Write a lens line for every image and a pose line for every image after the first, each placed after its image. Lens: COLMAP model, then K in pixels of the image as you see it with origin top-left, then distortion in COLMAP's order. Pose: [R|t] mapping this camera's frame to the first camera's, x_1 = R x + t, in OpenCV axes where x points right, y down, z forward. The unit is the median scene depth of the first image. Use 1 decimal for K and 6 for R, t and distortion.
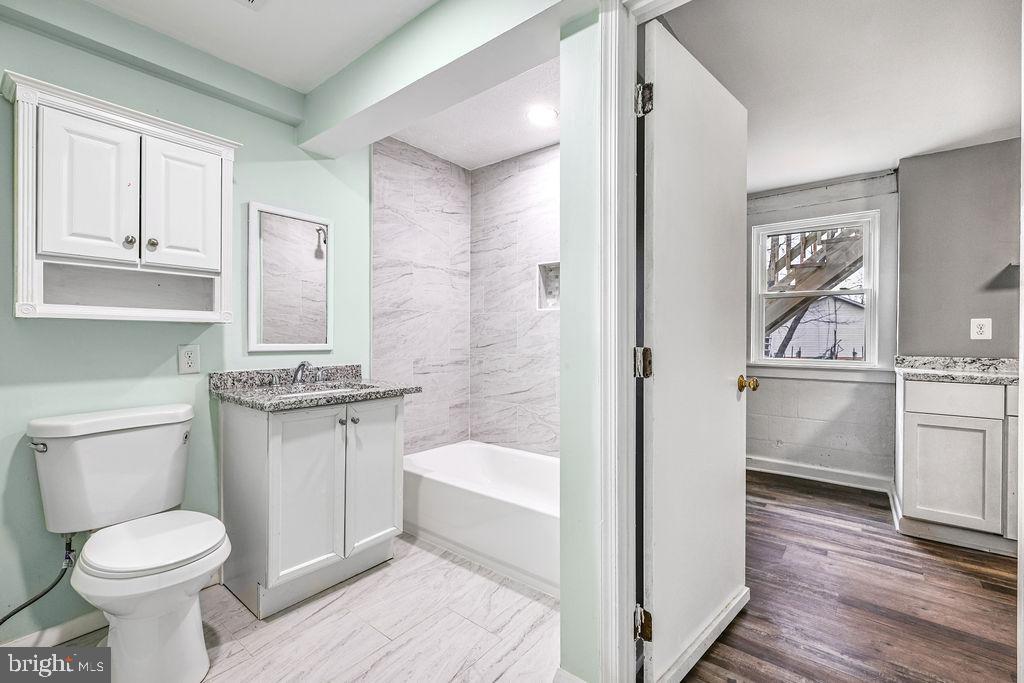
lens RADIAL K [[445.2, 0, 509.4], [0, 445.2, 337.2], [0, 0, 1]] dist [0.003964, 0.000263]
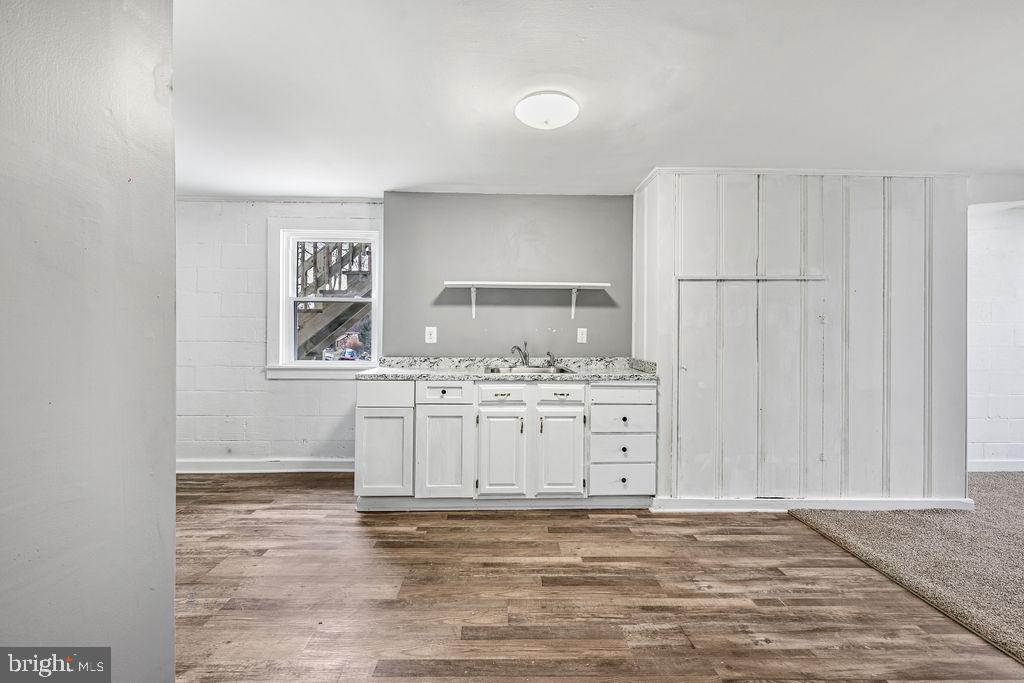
lens RADIAL K [[445.2, 0, 509.2], [0, 445.2, 334.6], [0, 0, 1]] dist [0.003964, 0.000263]
pose [[0.765930, -0.000734, 0.642923, 0.399659], [-0.004703, 0.999966, 0.006745, -0.029397], [-0.642907, -0.008190, 0.765901, -0.134040]]
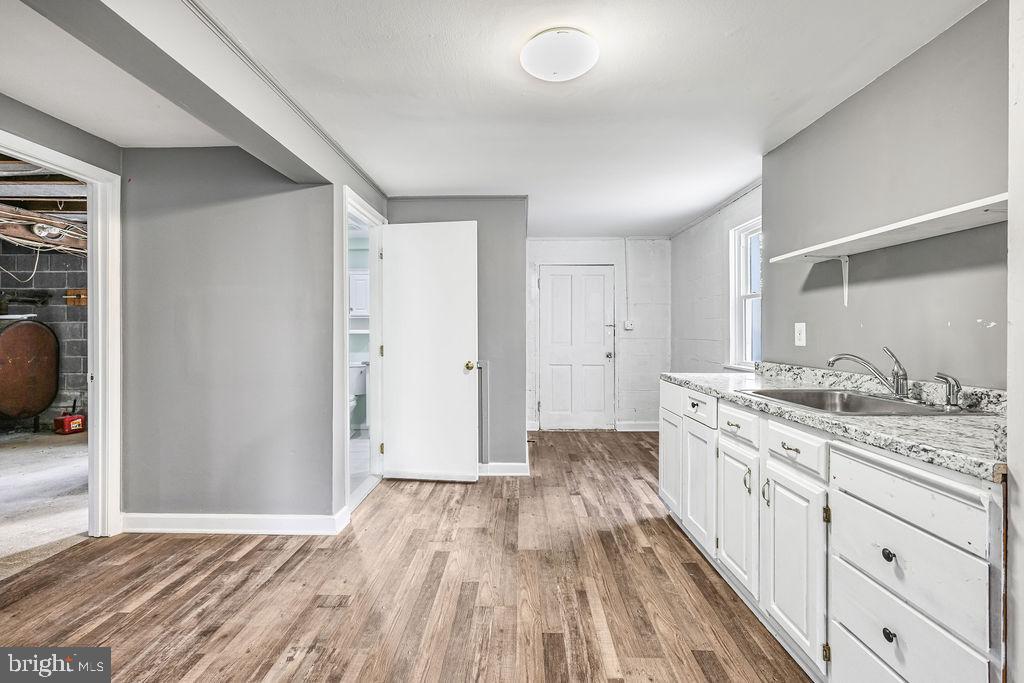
lens RADIAL K [[445.2, 0, 513.6], [0, 445.2, 334.8], [0, 0, 1]] dist [0.003964, 0.000263]
pose [[0.613220, 0.001019, -0.789911, 1.414605], [0.002629, 0.999991, 0.003331, -0.022297], [0.789908, -0.004120, 0.613212, -0.010643]]
